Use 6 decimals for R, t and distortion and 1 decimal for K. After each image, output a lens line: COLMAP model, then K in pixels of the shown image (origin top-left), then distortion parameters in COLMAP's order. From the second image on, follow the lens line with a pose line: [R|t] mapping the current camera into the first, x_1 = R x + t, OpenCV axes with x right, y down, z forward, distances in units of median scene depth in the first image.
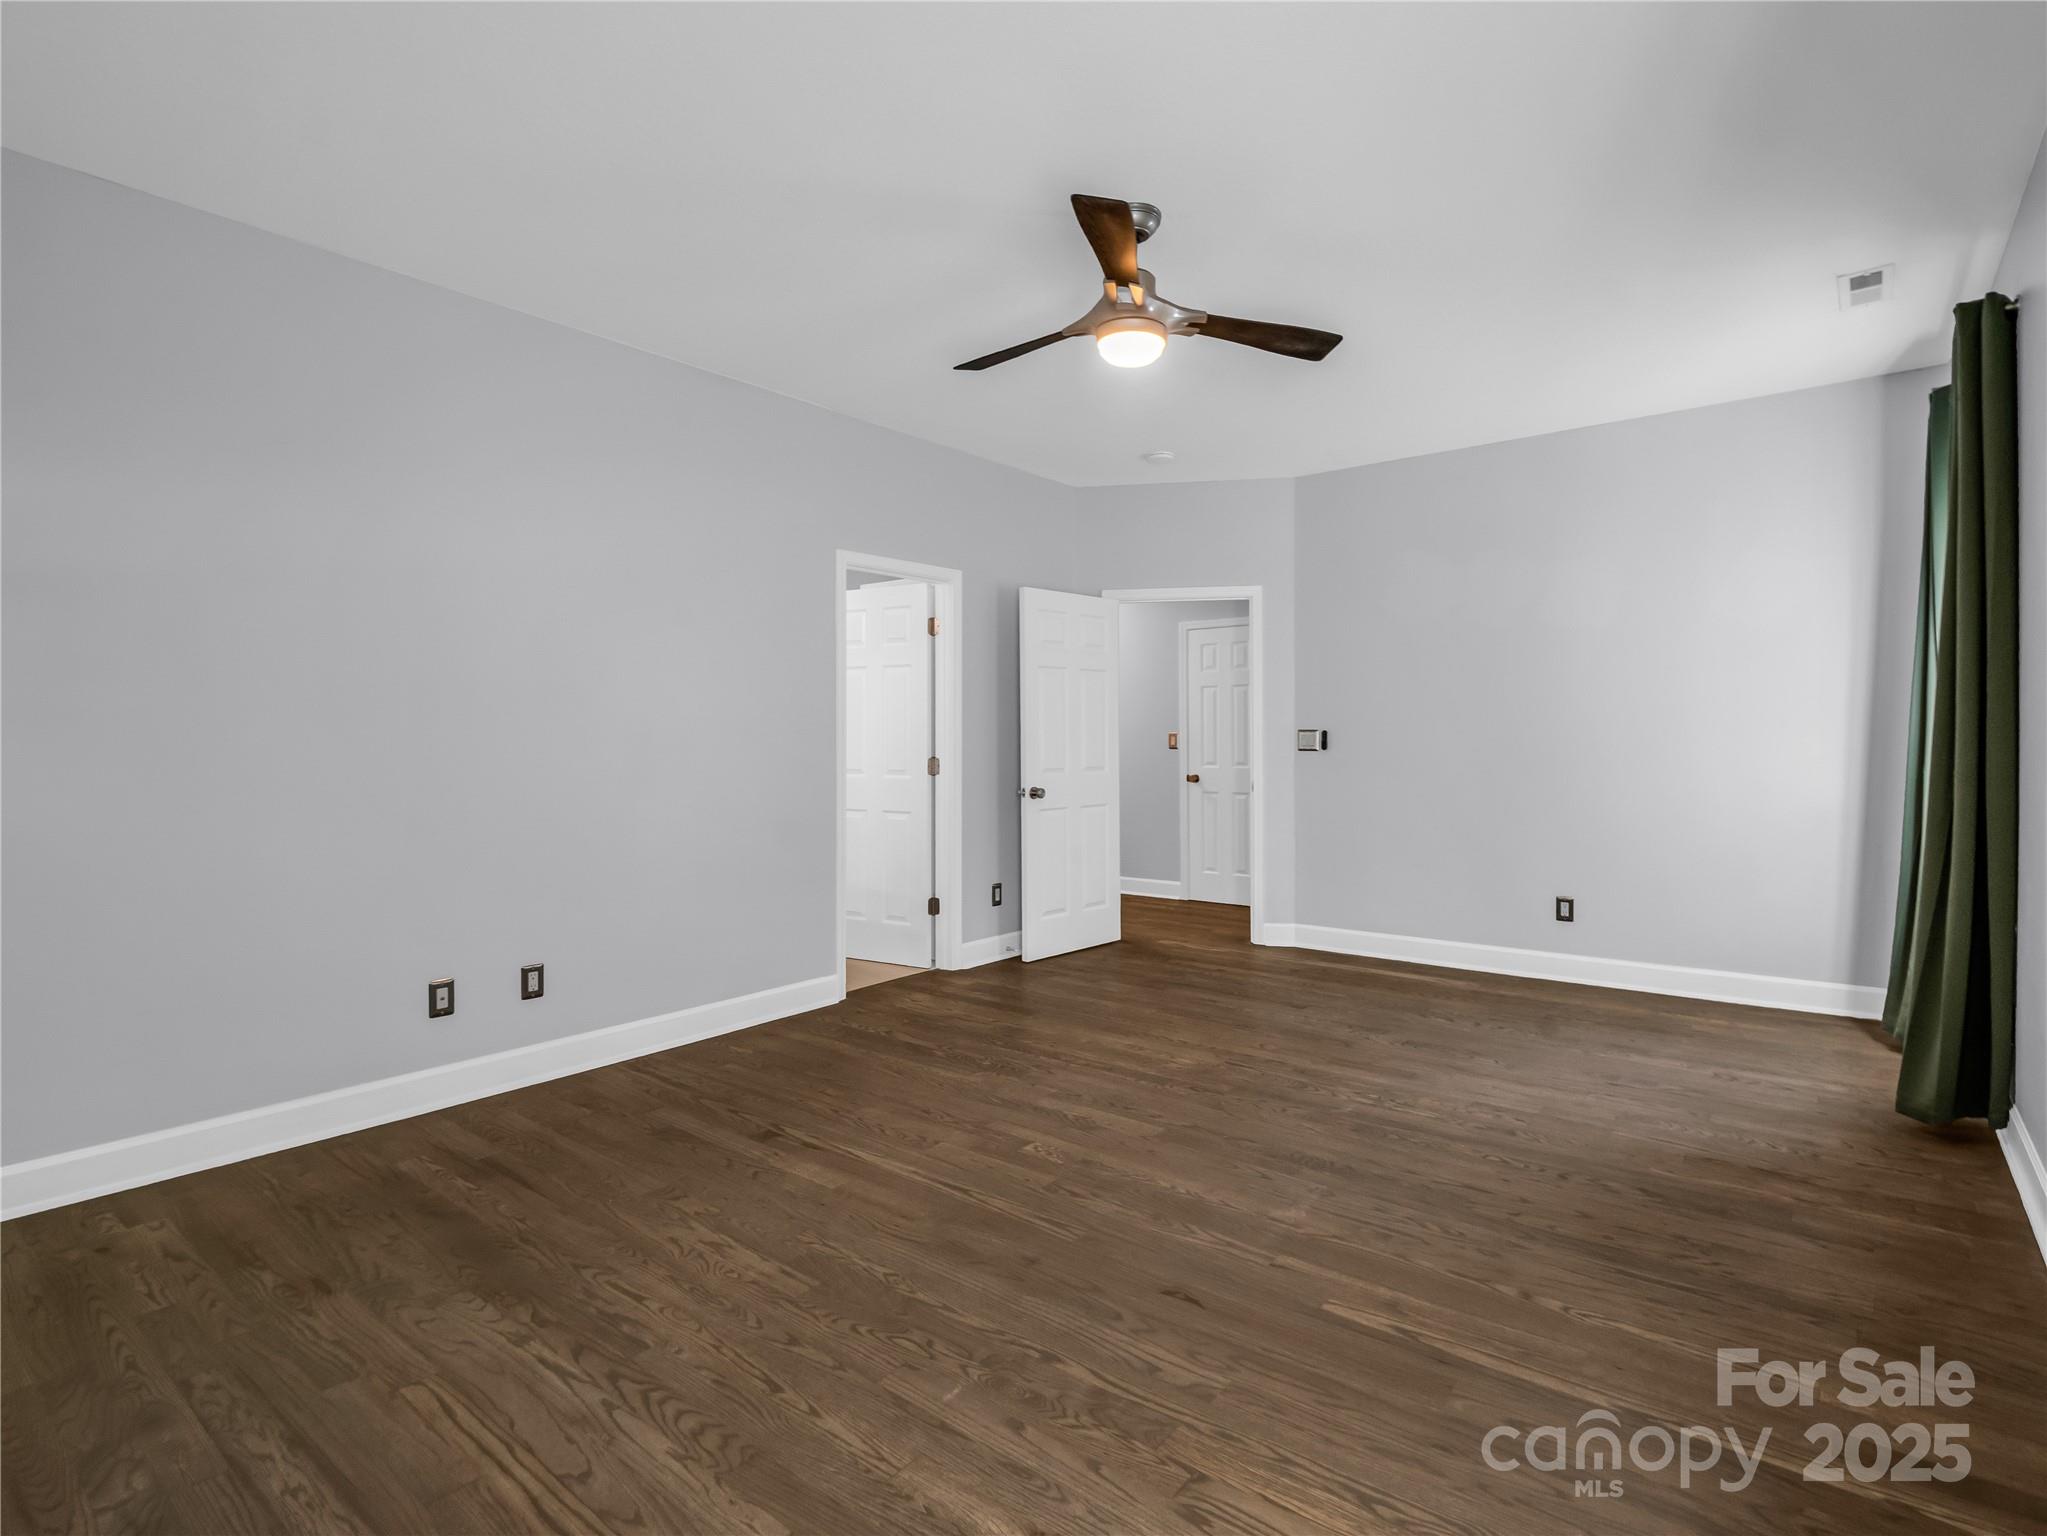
lens RADIAL K [[1000.6, 0, 1023.5], [0, 1000.6, 768.0], [0, 0, 1]] dist [-0.005333, -0.001518]
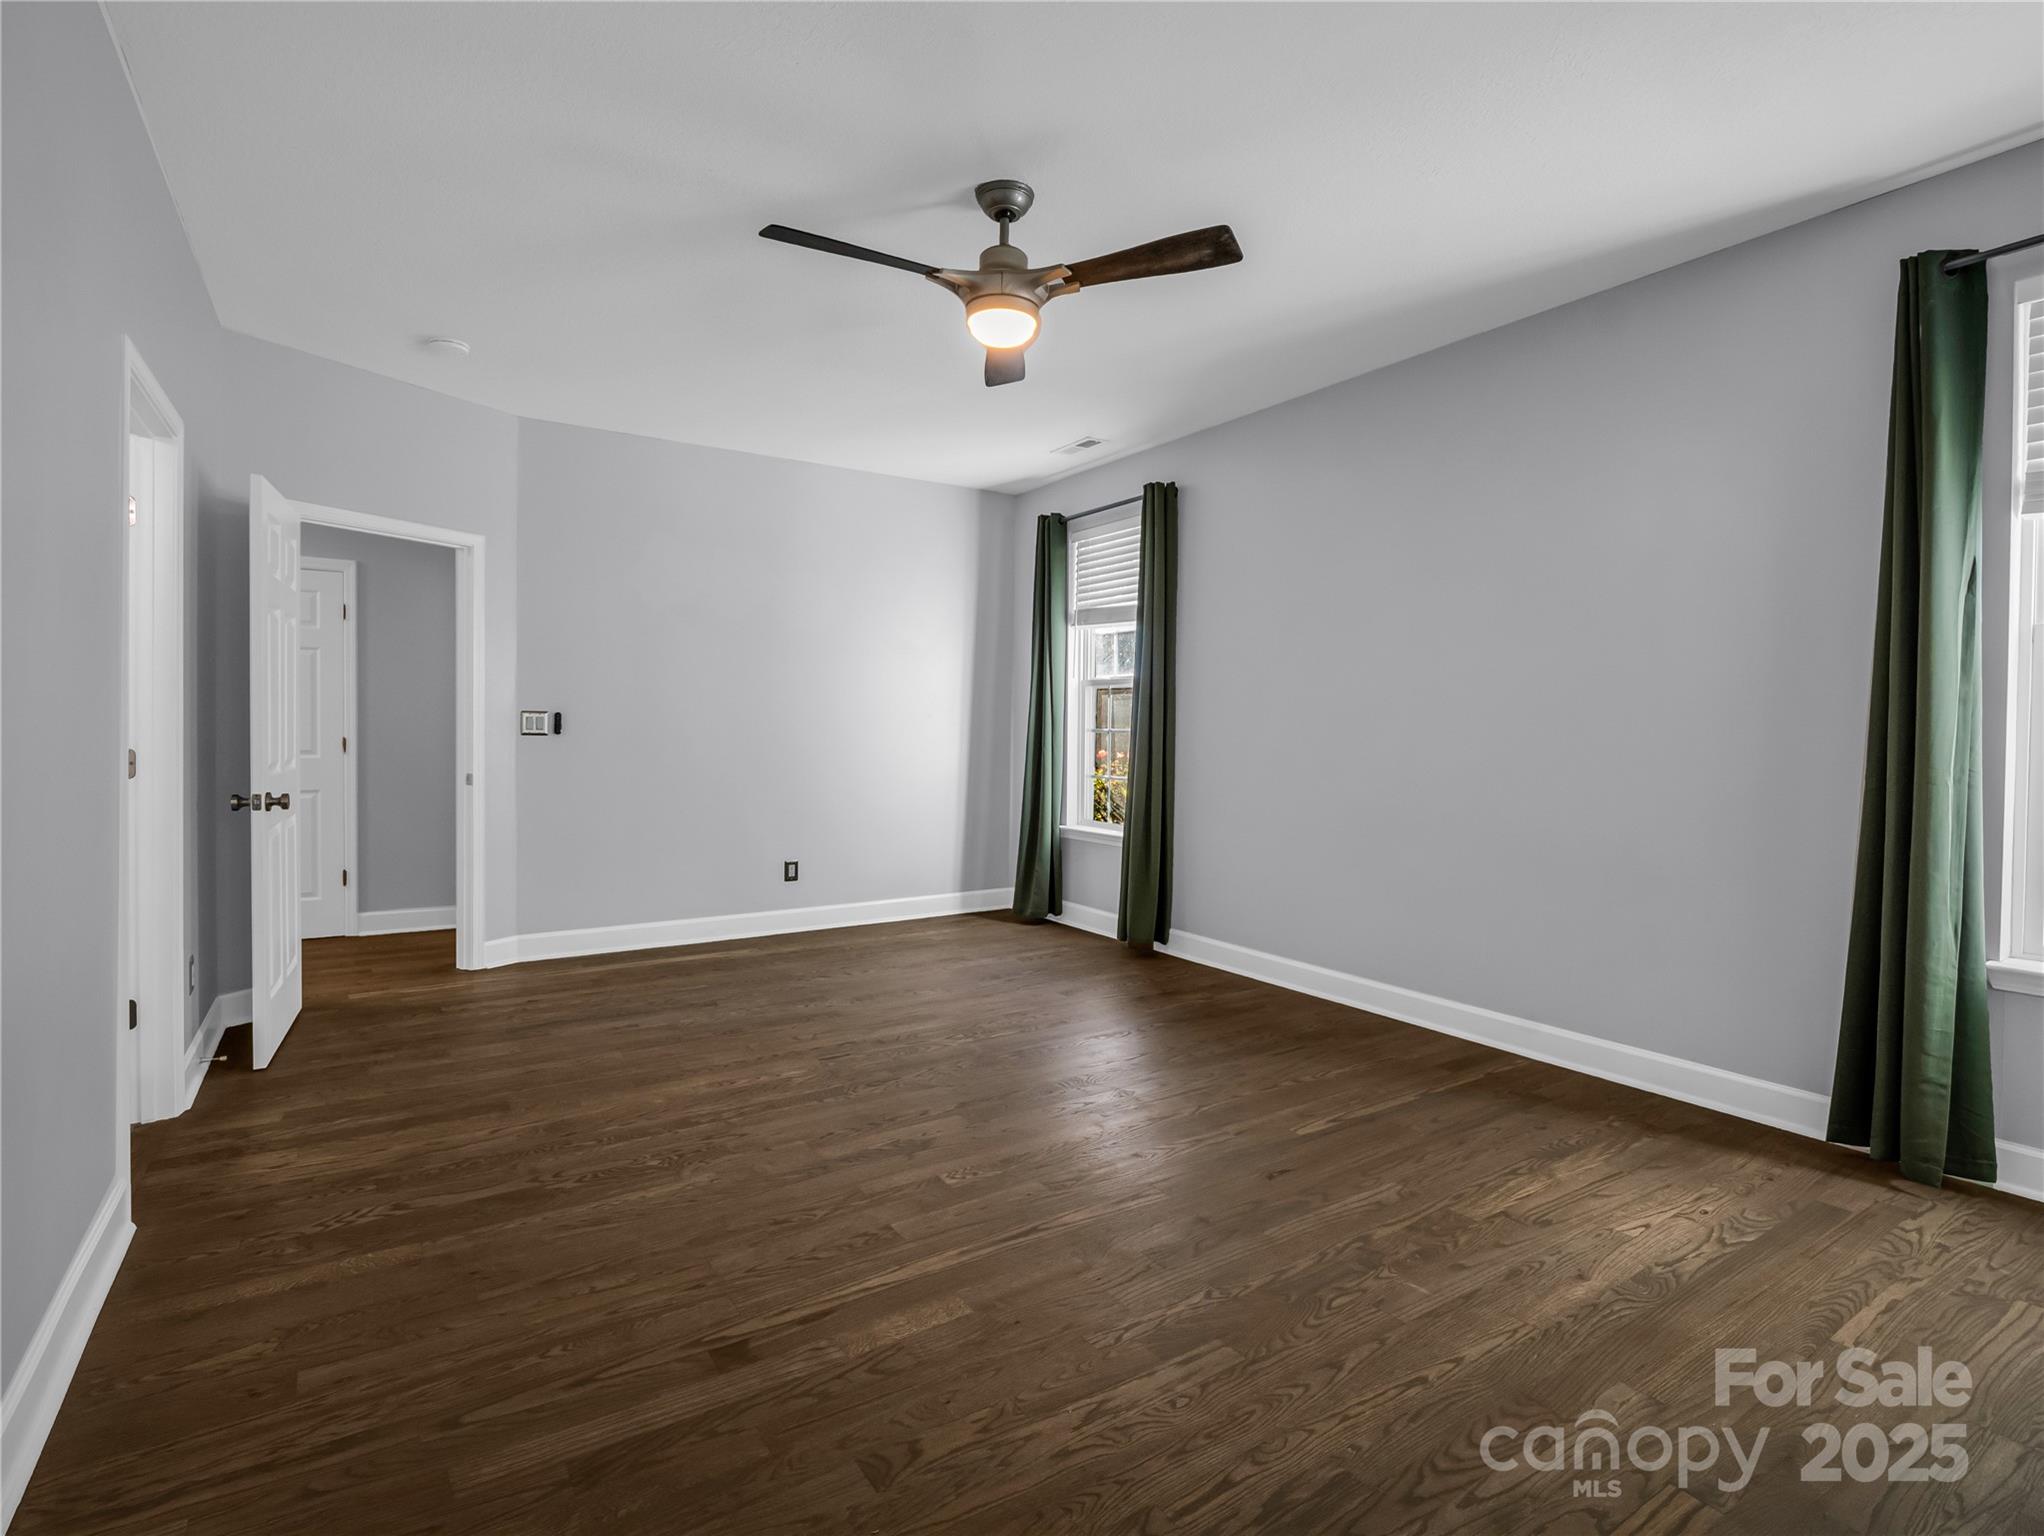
lens RADIAL K [[978.2, 0, 1022.0], [0, 978.2, 768.0], [0, 0, 1]] dist [-0.009784, -0.001730]
pose [[0.332185, -0.032535, 0.942653, -0.652247], [0.015633, 0.999458, 0.028986, -0.011354], [-0.943085, 0.005107, 0.332513, 0.537853]]
